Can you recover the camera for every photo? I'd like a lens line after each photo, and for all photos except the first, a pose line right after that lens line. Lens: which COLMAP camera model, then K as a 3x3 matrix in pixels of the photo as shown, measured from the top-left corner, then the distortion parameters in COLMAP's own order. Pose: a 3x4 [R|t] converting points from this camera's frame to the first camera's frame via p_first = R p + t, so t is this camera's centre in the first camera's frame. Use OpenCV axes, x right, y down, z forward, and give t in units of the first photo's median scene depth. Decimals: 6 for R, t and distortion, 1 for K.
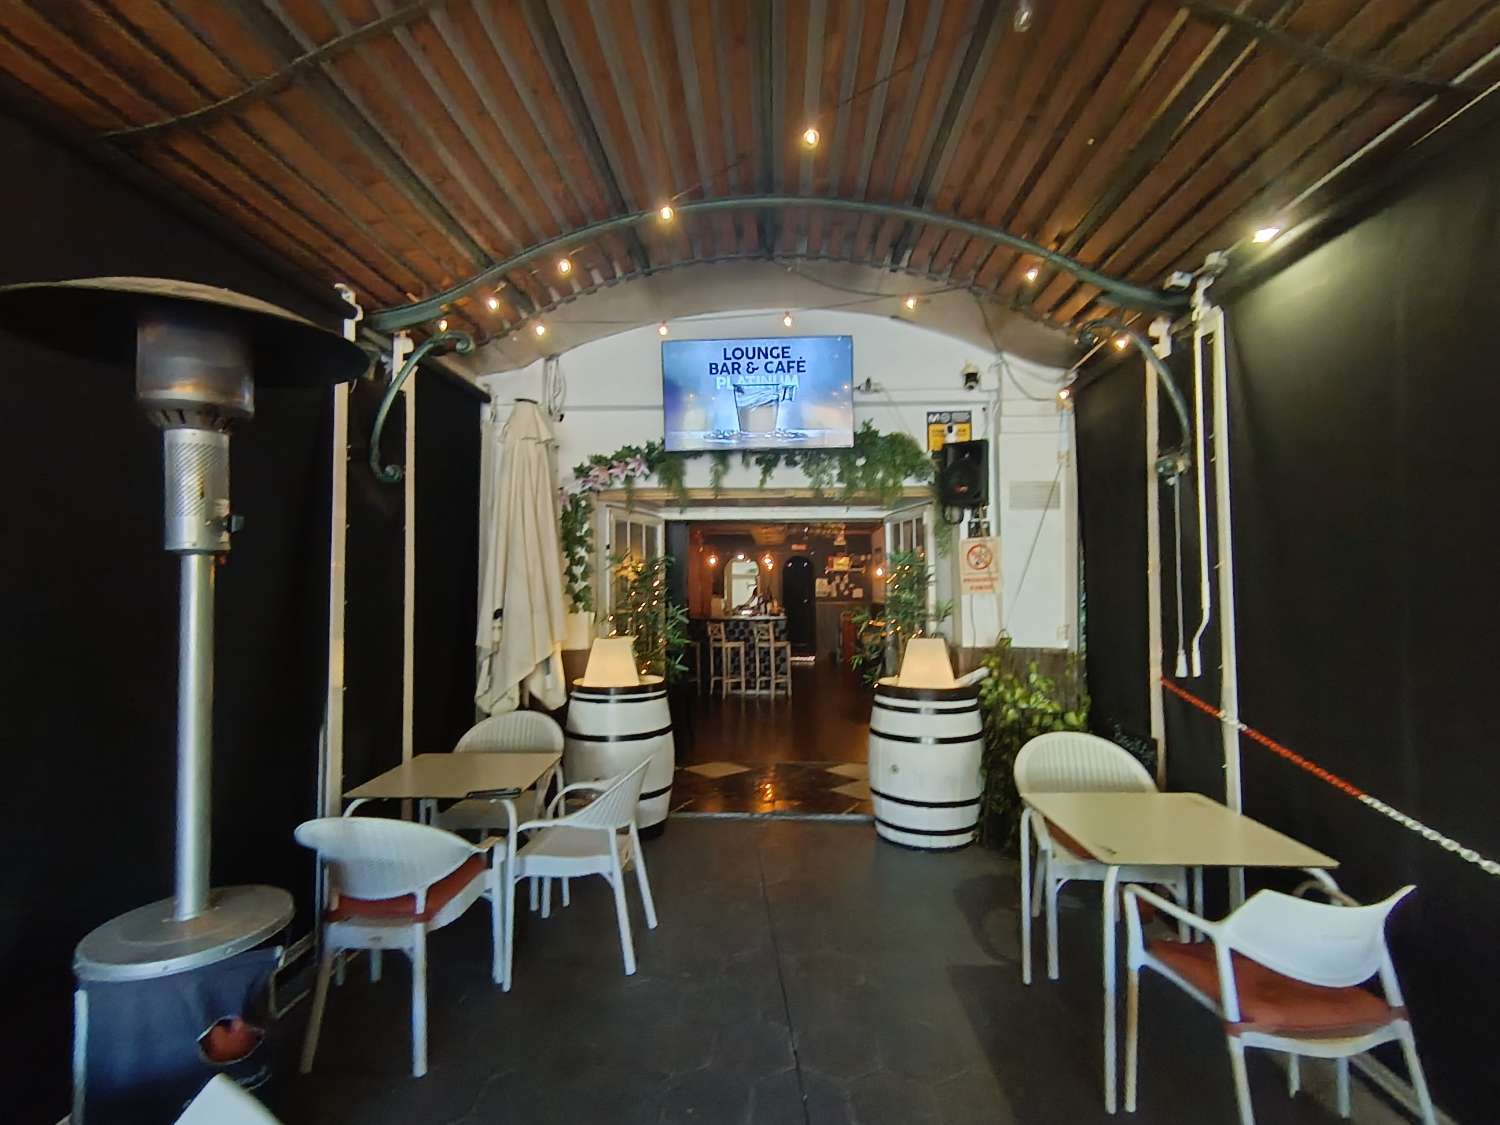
lens RADIAL K [[702.9, 0, 746.8], [0, 702.9, 569.0], [0, 0, 1]] dist [-0.000083, -0.000574]
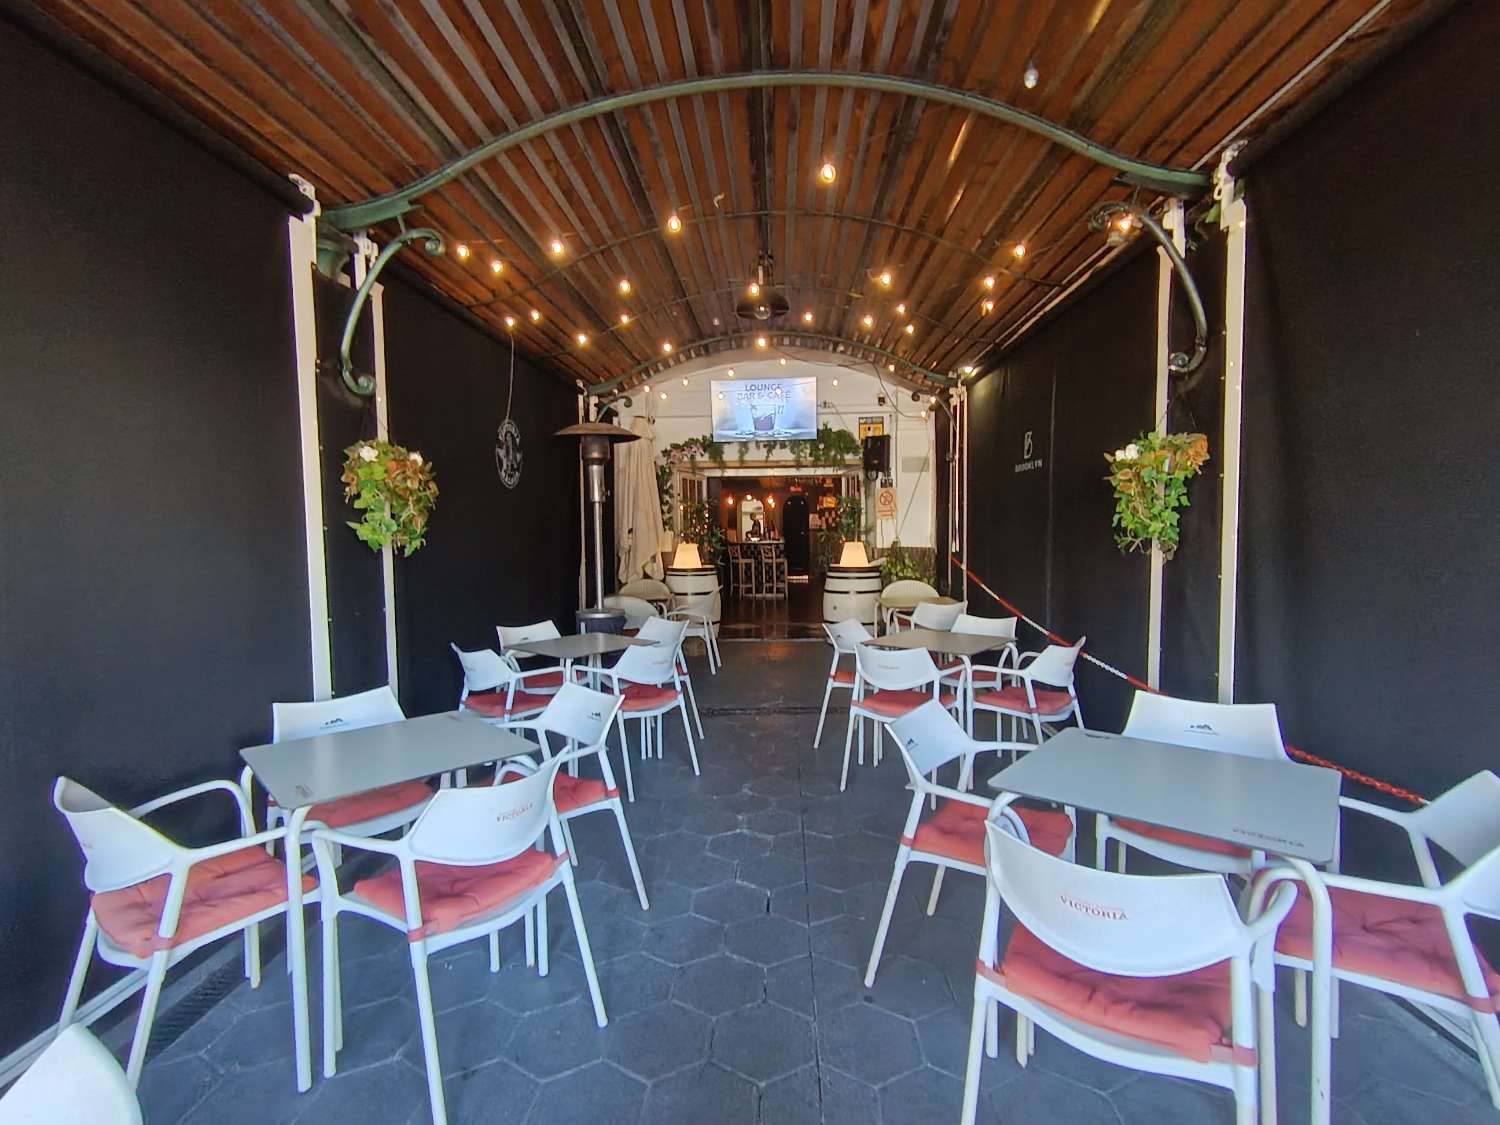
lens RADIAL K [[704.7, 0, 755.4], [0, 704.7, 554.8], [0, 0, 1]] dist [0.001244, -0.000394]
pose [[0.999943, -0.008713, 0.006172, -0.021314], [0.008278, 0.997699, 0.067288, 0.002436], [-0.006744, -0.067233, 0.997714, -0.829341]]
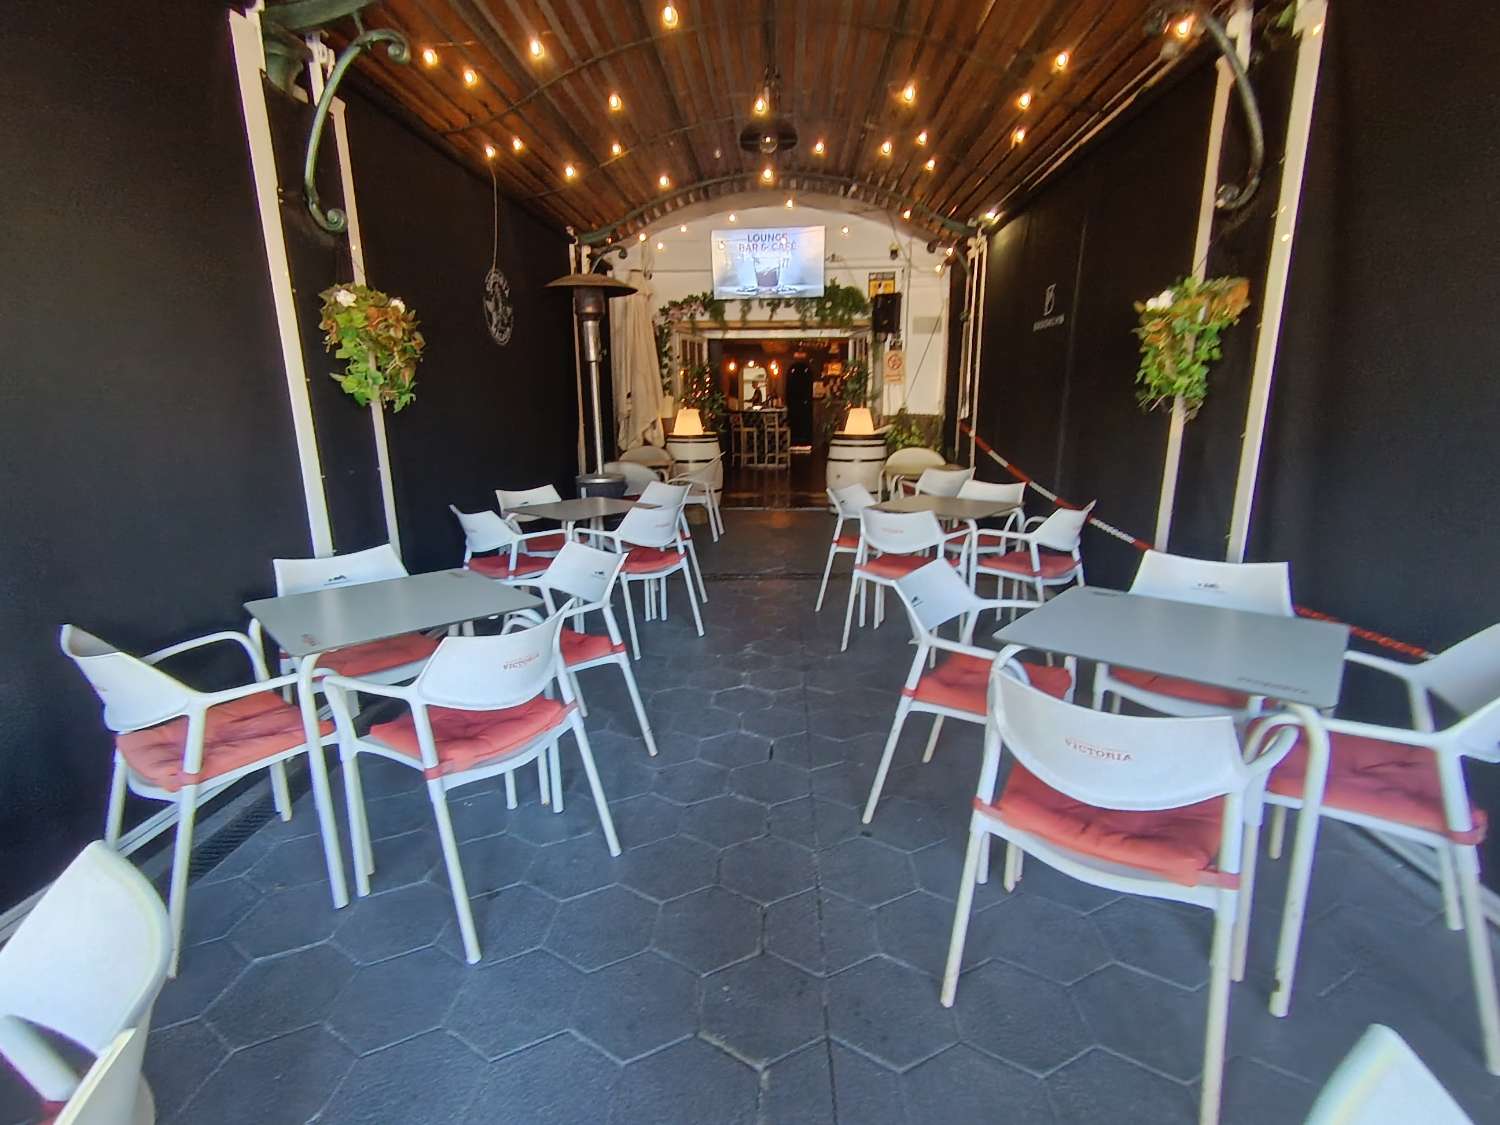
lens RADIAL K [[704.7, 0, 755.4], [0, 704.7, 554.8], [0, 0, 1]] dist [0.001244, -0.000394]
pose [[0.999983, -0.004583, 0.003521, -0.024554], [0.003585, 0.969769, 0.243997, 0.018165], [-0.004532, -0.243980, 0.969770, -0.814879]]
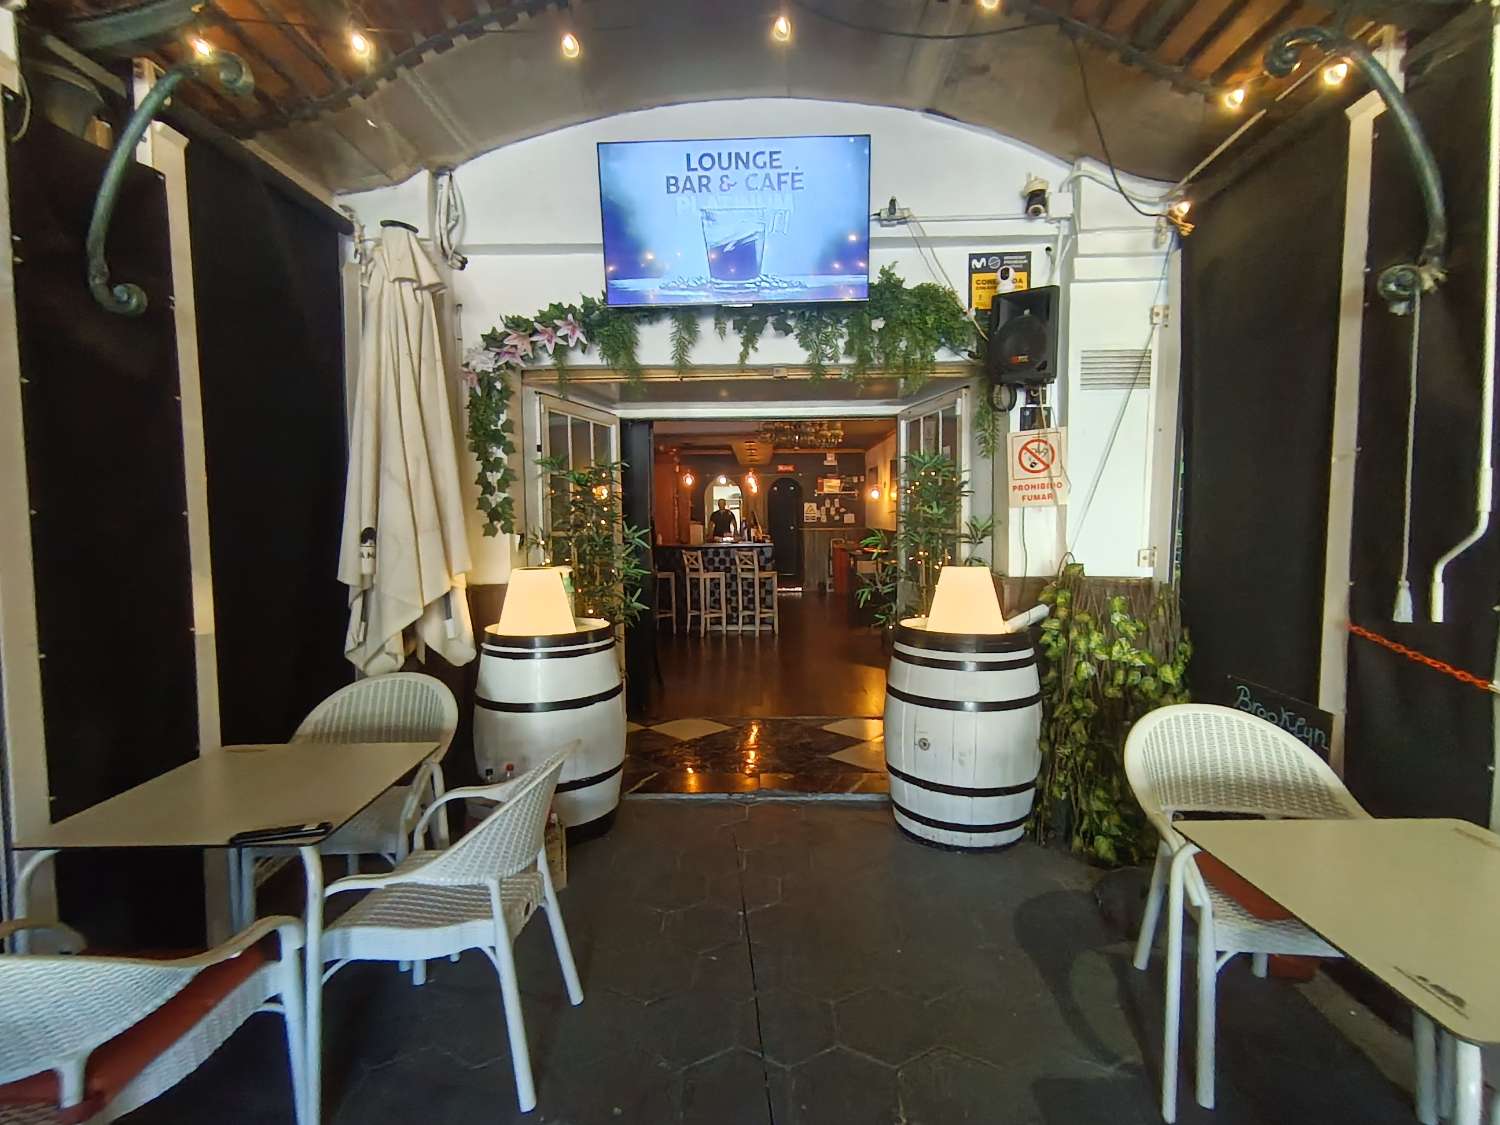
lens RADIAL K [[706.4, 0, 750.0], [0, 706.4, 562.5], [0, 0, 1]] dist [0.002800, -0.000476]
pose [[0.999626, -0.005958, 0.026695, 0.008741], [0.003520, 0.995896, 0.090439, 0.025557], [-0.027125, -0.090311, 0.995544, 0.252227]]
